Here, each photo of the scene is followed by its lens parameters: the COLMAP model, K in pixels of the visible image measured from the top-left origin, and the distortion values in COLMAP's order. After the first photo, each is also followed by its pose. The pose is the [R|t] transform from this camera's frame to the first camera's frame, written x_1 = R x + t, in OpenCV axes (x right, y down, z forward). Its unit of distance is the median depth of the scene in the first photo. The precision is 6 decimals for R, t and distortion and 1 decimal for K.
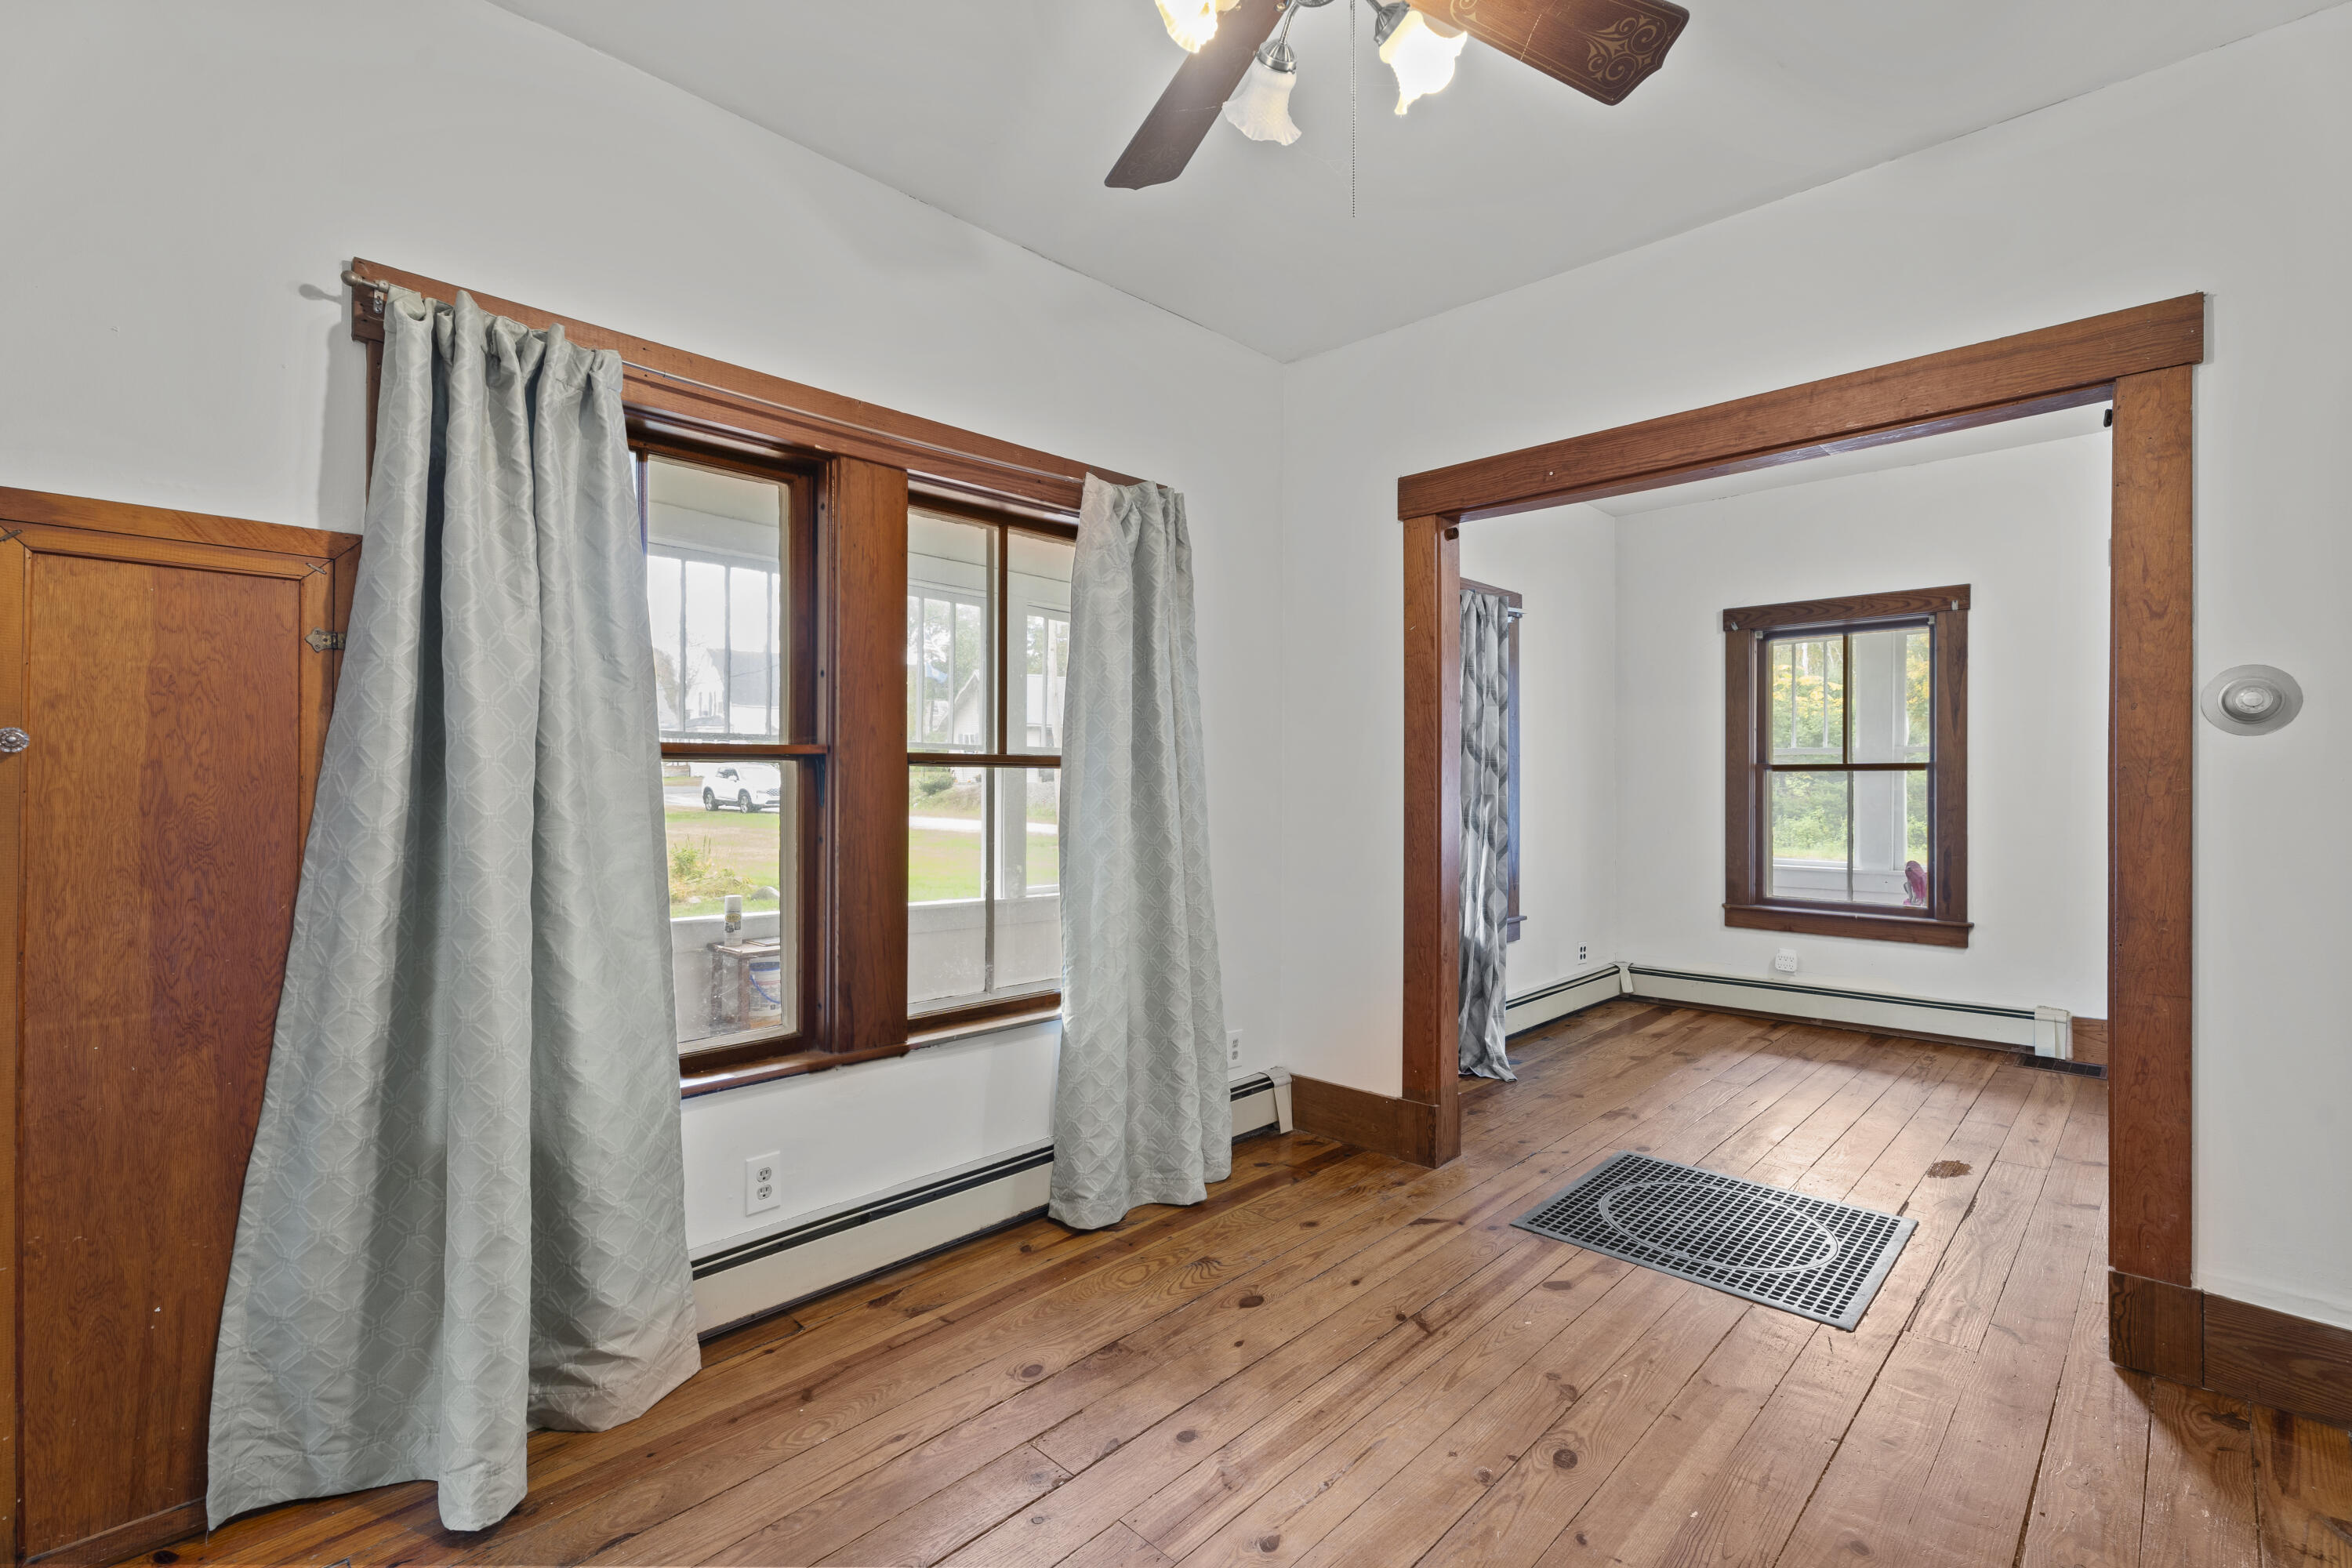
lens RADIAL K [[1069.5, 0, 1169.2], [0, 1069.5, 779.0], [0, 0, 1]] dist [0.004364, -0.001061]
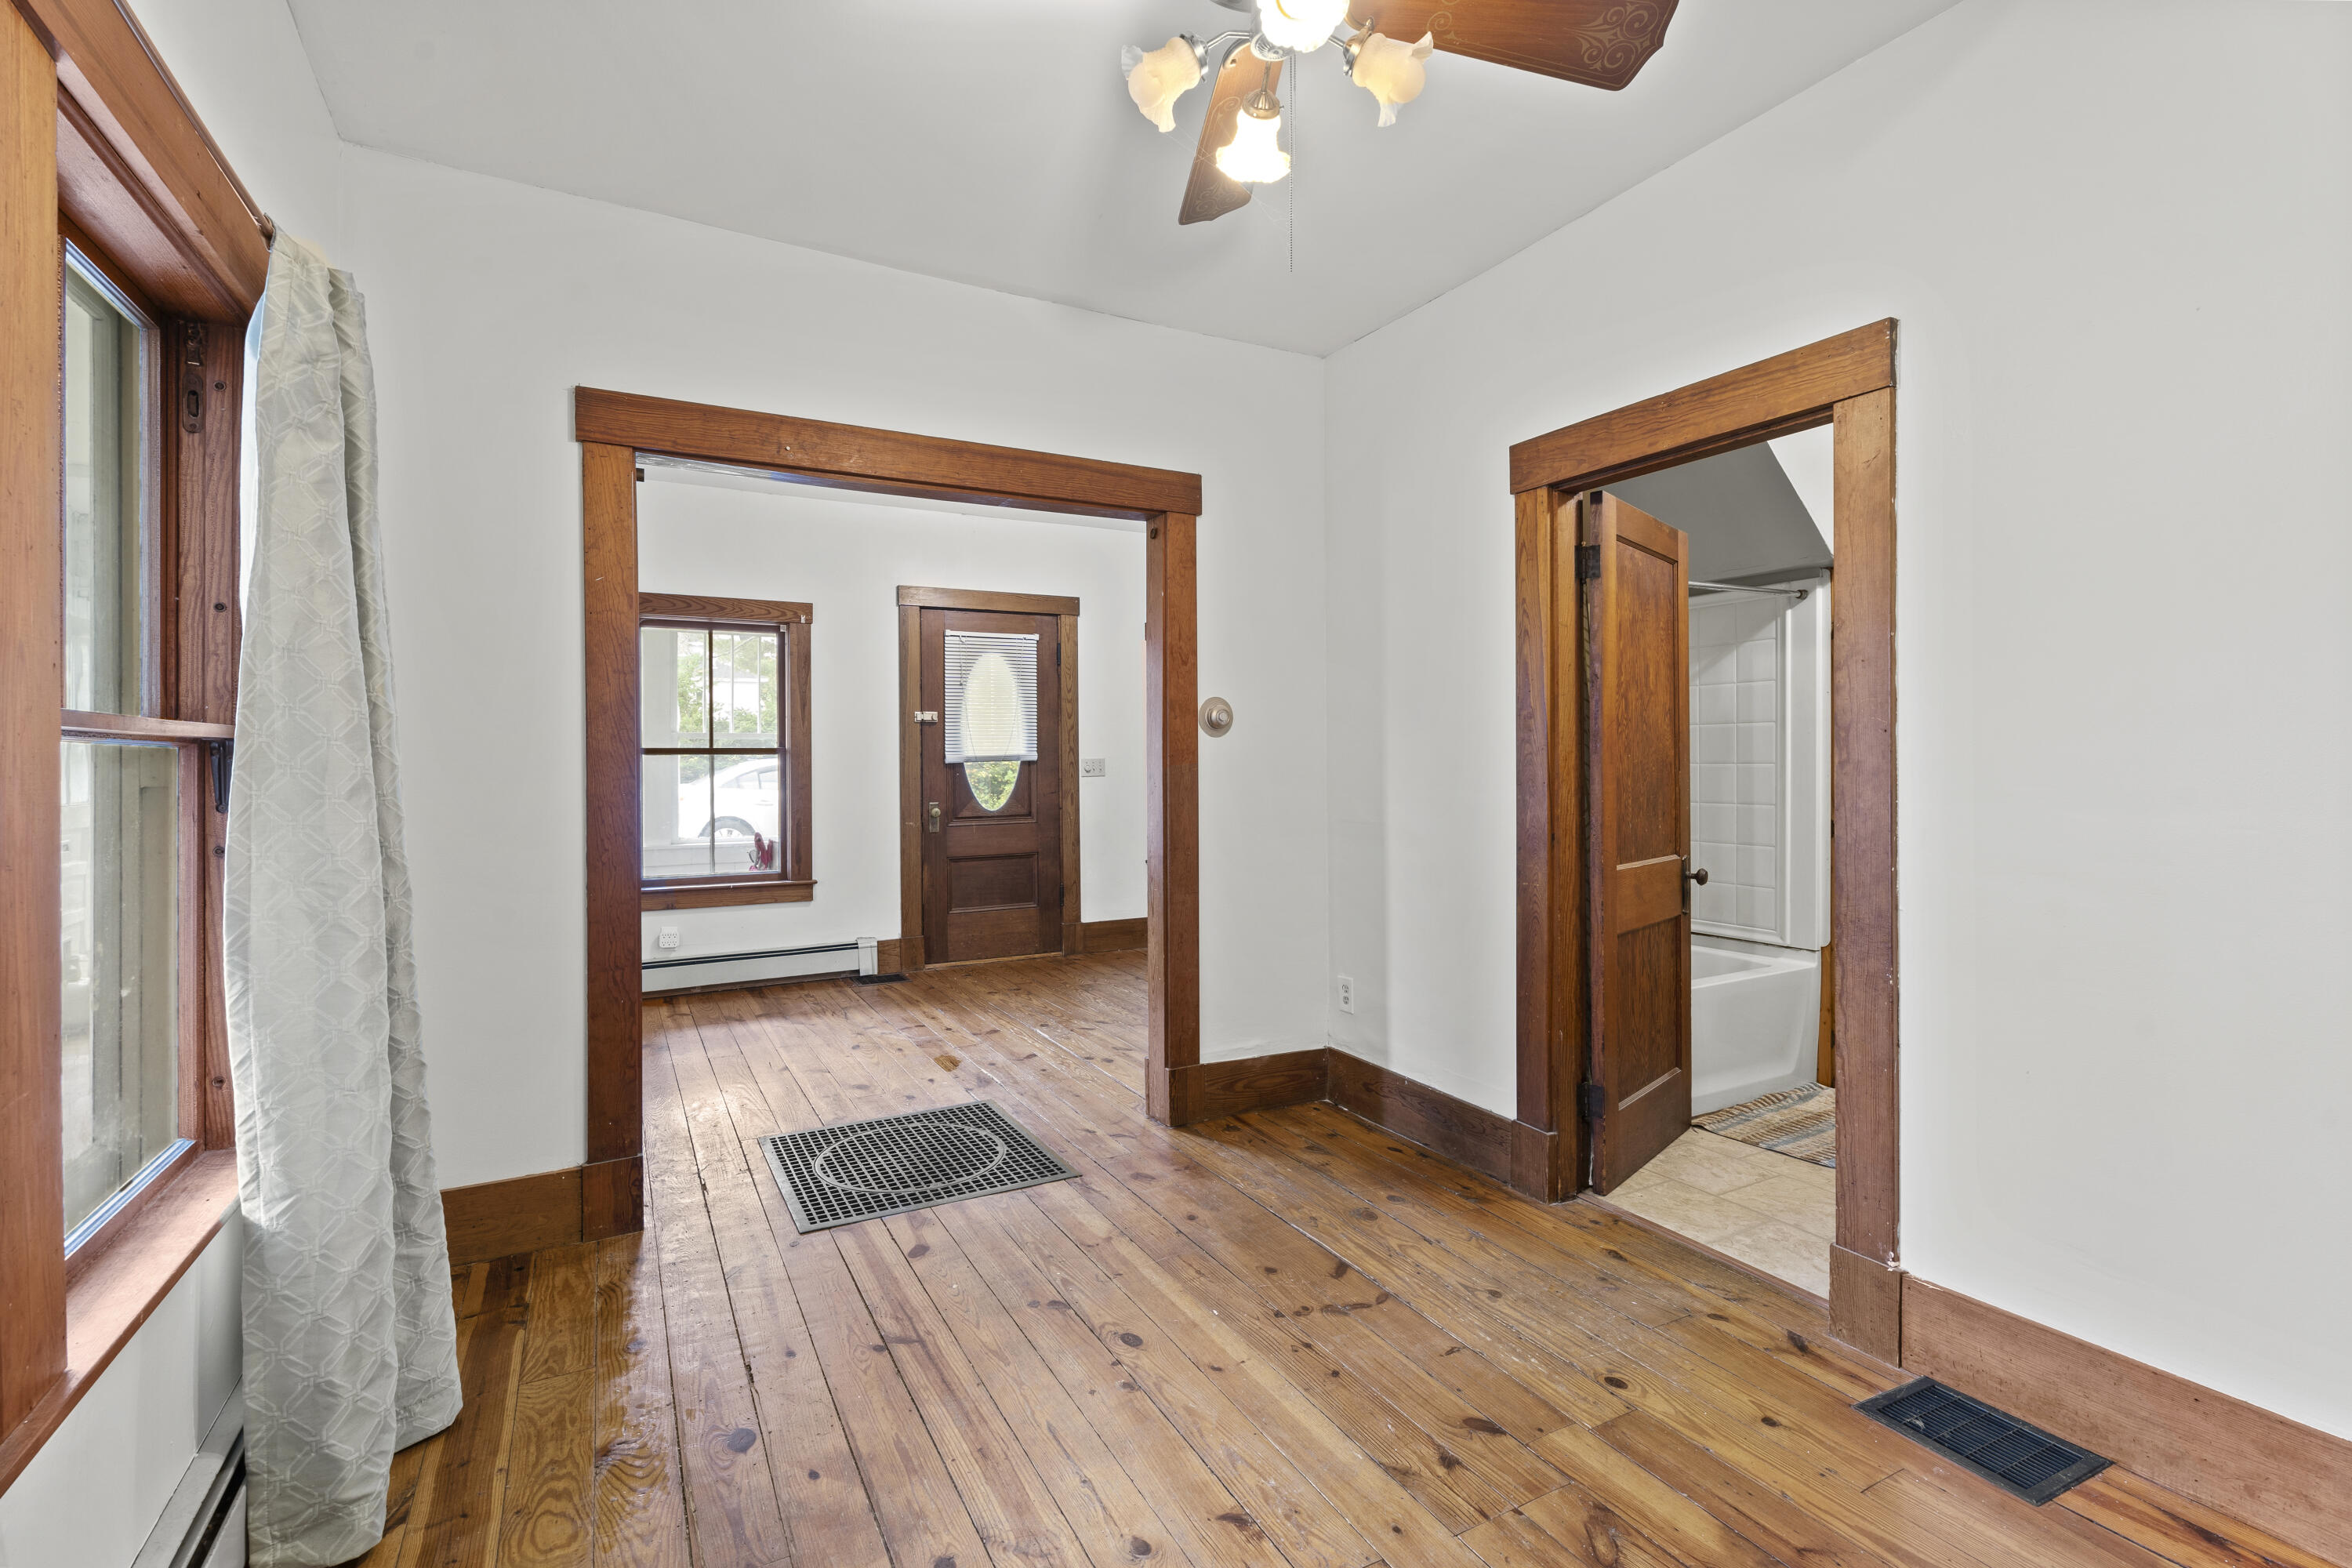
lens RADIAL K [[1069.5, 0, 1177.5], [0, 1069.5, 763.5], [0, 0, 1]] dist [0.004364, -0.001061]
pose [[0.286614, -0.004814, 0.958034, -0.519347], [0.003399, 0.999986, 0.004008, -0.003439], [-0.958040, 0.002108, 0.286627, 0.428579]]
